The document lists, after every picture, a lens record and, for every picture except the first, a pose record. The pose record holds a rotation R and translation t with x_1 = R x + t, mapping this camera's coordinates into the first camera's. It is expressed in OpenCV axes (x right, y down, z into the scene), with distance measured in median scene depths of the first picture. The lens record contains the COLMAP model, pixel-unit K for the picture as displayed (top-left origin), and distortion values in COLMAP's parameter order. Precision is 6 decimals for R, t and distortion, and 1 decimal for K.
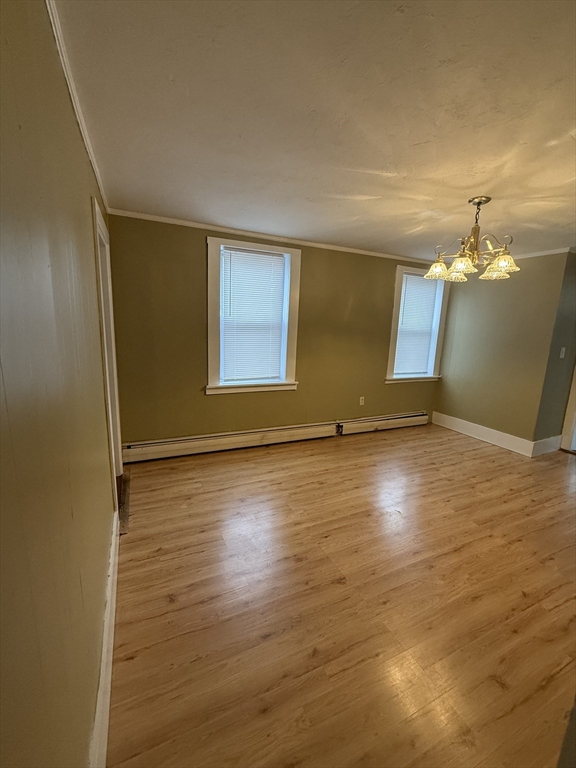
lens RADIAL K [[316.1, 0, 288.8], [0, 316.1, 384.5], [0, 0, 1]] dist [-0.001546, 0.000141]
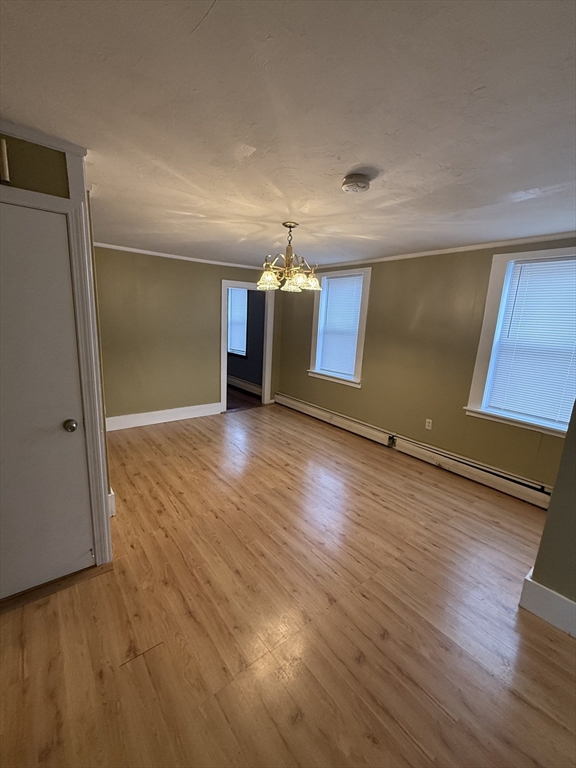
lens RADIAL K [[316.1, 0, 290.0], [0, 316.1, 383.6], [0, 0, 1]] dist [-0.001546, 0.000141]
pose [[0.249533, 0.175180, -0.952389, 1.106928], [-0.217054, 0.968595, 0.121291, -0.090099], [0.943727, 0.176454, 0.279720, 0.465468]]
